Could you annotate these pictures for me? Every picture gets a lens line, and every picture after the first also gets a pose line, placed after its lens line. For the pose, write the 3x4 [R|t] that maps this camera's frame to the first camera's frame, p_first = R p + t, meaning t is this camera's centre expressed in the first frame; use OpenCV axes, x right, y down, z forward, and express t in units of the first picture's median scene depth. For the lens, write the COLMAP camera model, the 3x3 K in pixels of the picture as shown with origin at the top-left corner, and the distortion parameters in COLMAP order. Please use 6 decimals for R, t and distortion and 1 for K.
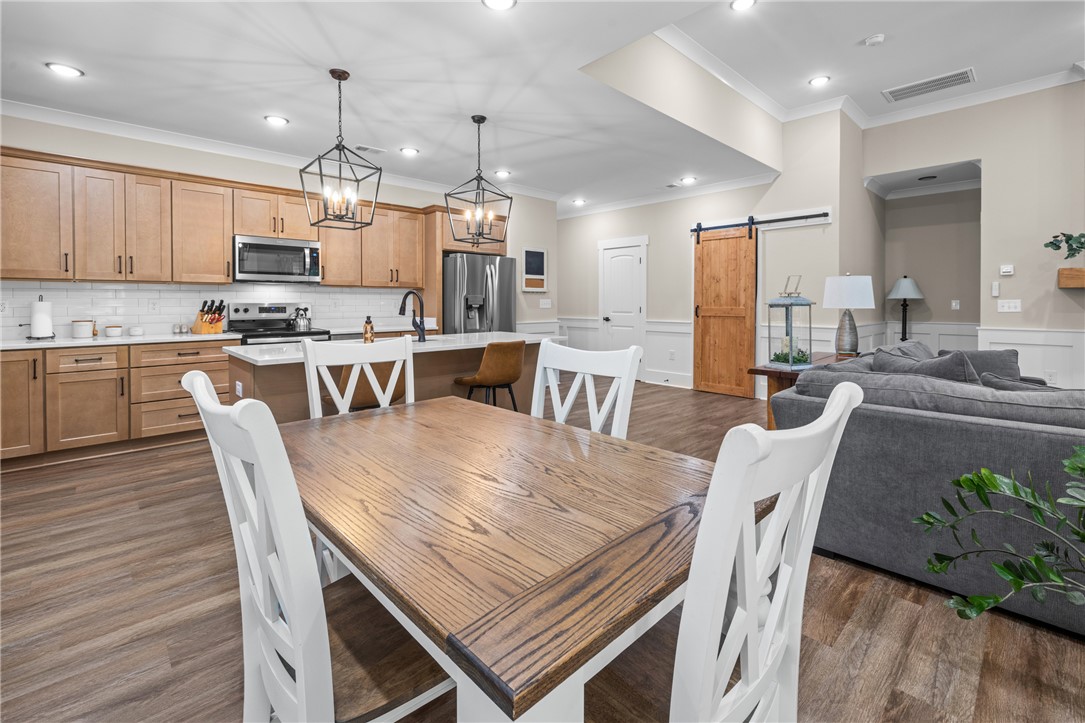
lens RADIAL K [[477.9, 0, 542.9], [0, 477.9, 303.8], [0, 0, 1]] dist [-0.000786, -0.000172]
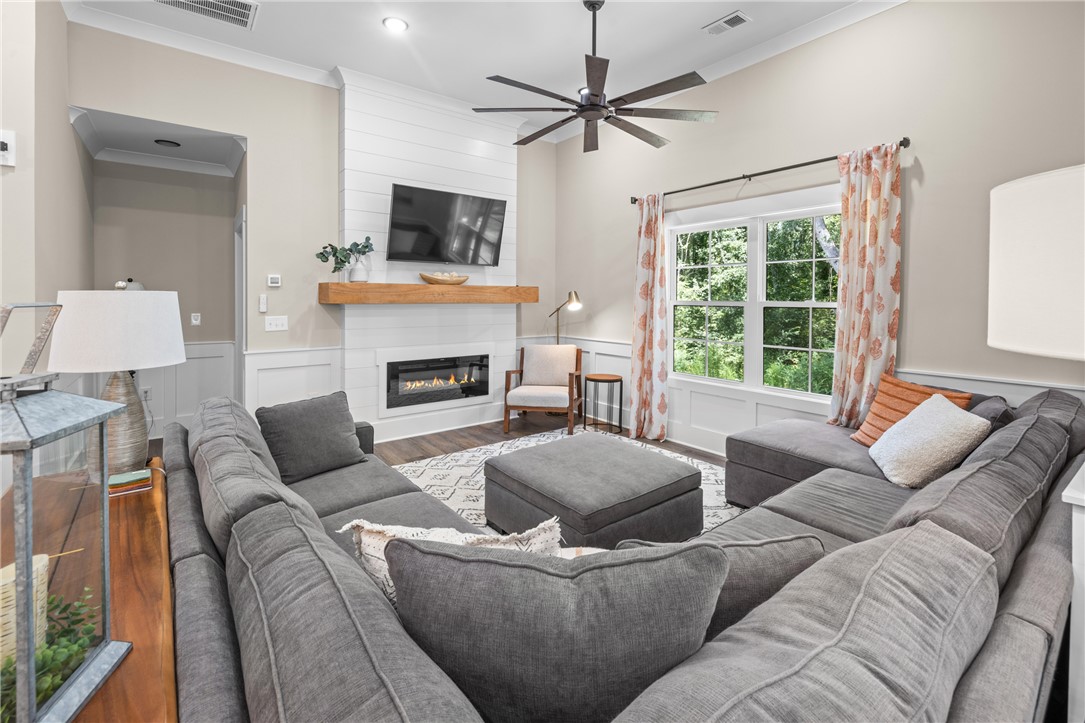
lens RADIAL K [[477.9, 0, 542.9], [0, 477.9, 303.8], [0, 0, 1]] dist [-0.000786, -0.000172]
pose [[0.115737, -0.007988, 0.993248, 0.216294], [-0.002080, 0.999964, 0.008285, -0.041695], [-0.993278, -0.003024, 0.115716, 0.480905]]
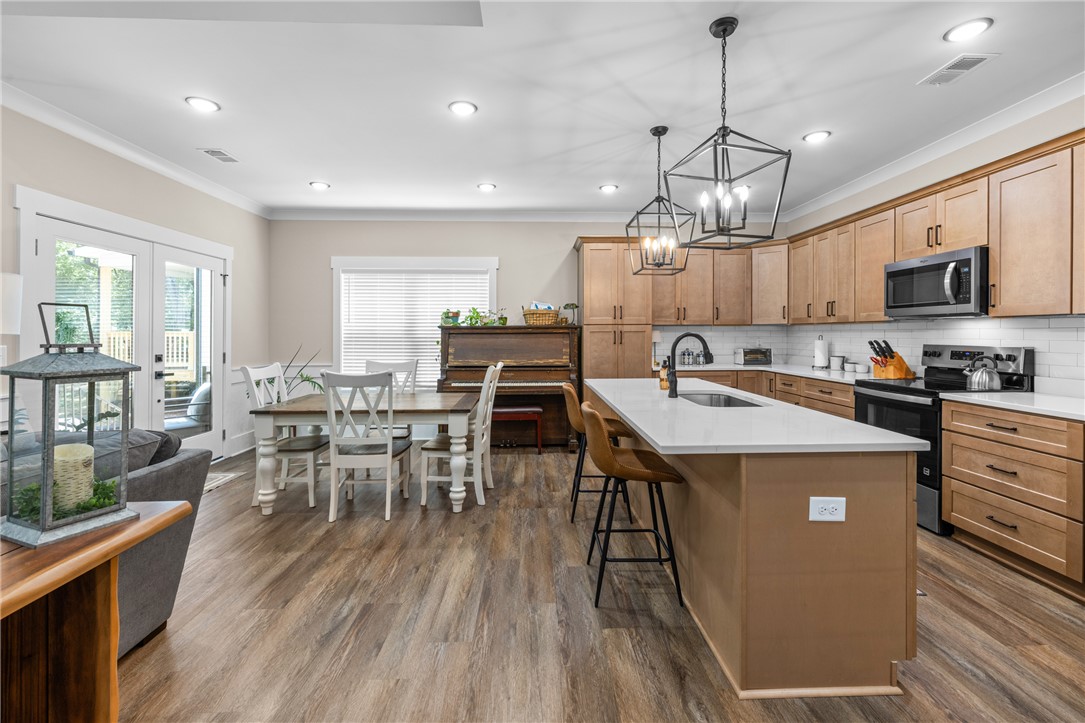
lens RADIAL K [[467.8, 0, 544.5], [0, 467.8, 330.7], [0, 0, 1]] dist [0.000419, 0.000121]
pose [[-0.668195, 0.001381, -0.743985, 0.357371], [0.001754, 0.999998, 0.000281, -0.025333], [0.743984, -0.001117, -0.668196, 1.036438]]
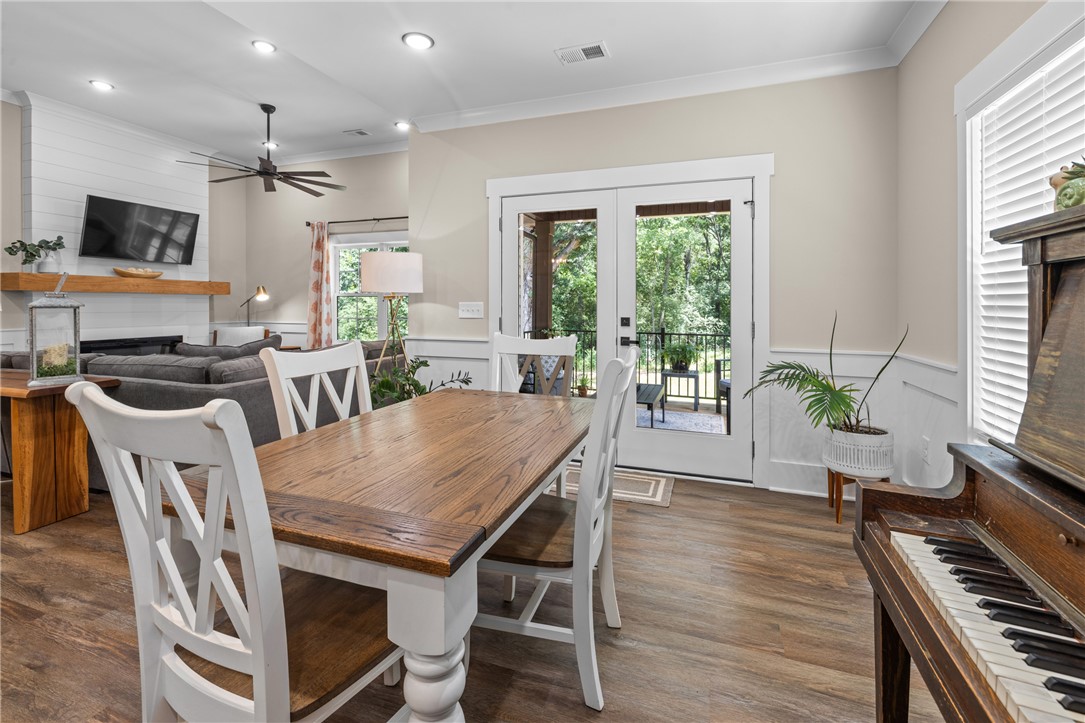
lens RADIAL K [[480.2, 0, 543.9], [0, 480.2, 312.1], [0, 0, 1]] dist [0.003585, 0.000845]
pose [[-0.439152, -0.011498, 0.898339, -0.407169], [-0.000927, 0.999923, 0.012346, -0.000639], [-0.898412, 0.004589, -0.439129, 0.406198]]
